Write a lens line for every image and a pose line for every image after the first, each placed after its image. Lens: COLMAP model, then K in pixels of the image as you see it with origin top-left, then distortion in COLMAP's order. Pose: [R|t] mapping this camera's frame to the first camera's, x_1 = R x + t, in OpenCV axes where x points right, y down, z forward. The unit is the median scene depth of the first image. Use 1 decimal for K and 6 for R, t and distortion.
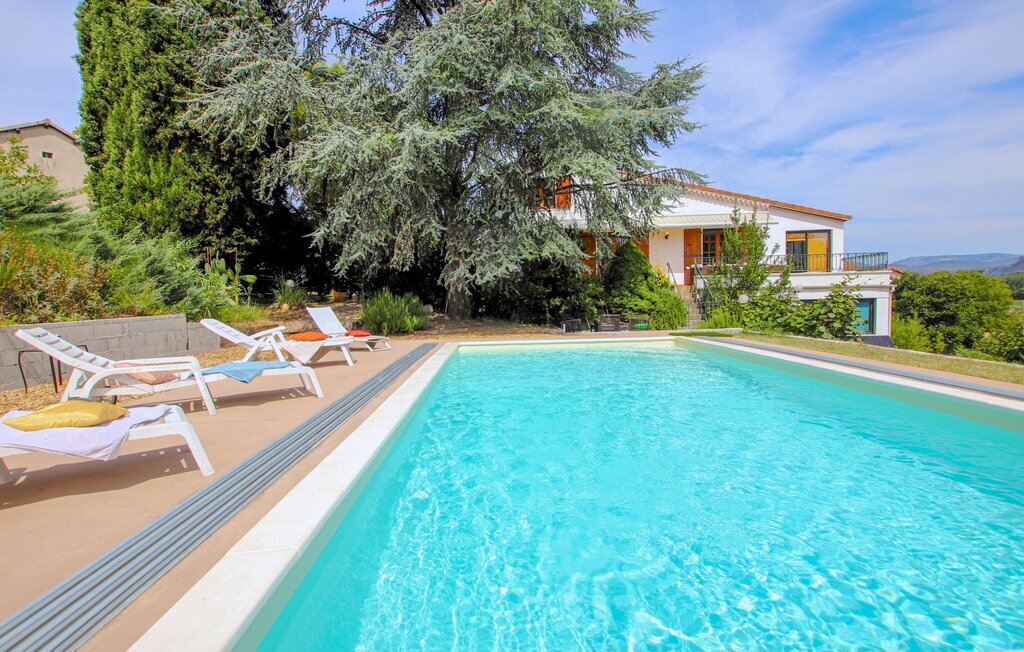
lens RADIAL K [[502.1, 0, 520.5], [0, 502.1, 326.8], [0, 0, 1]] dist [-0.018708, -0.000563]
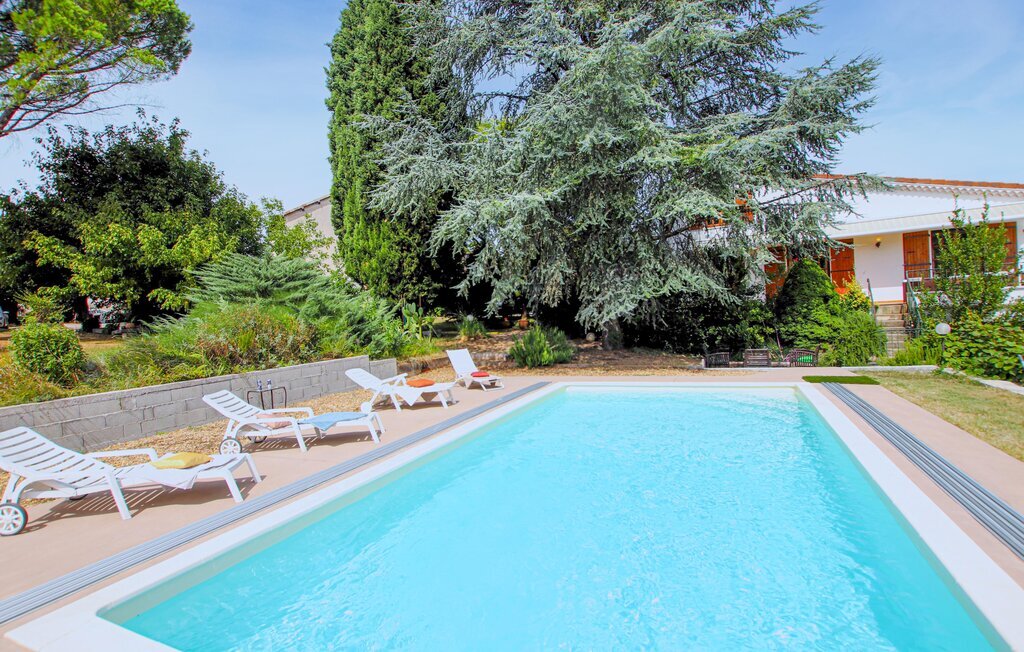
lens RADIAL K [[505.4, 0, 512.0], [0, 505.4, 326.0], [0, 0, 1]] dist [-0.025415, 0.000933]
pose [[0.894866, -0.016850, -0.446017, 0.182734], [0.007880, 0.999728, -0.021957, -0.048005], [0.446266, 0.016134, 0.894755, -0.021147]]
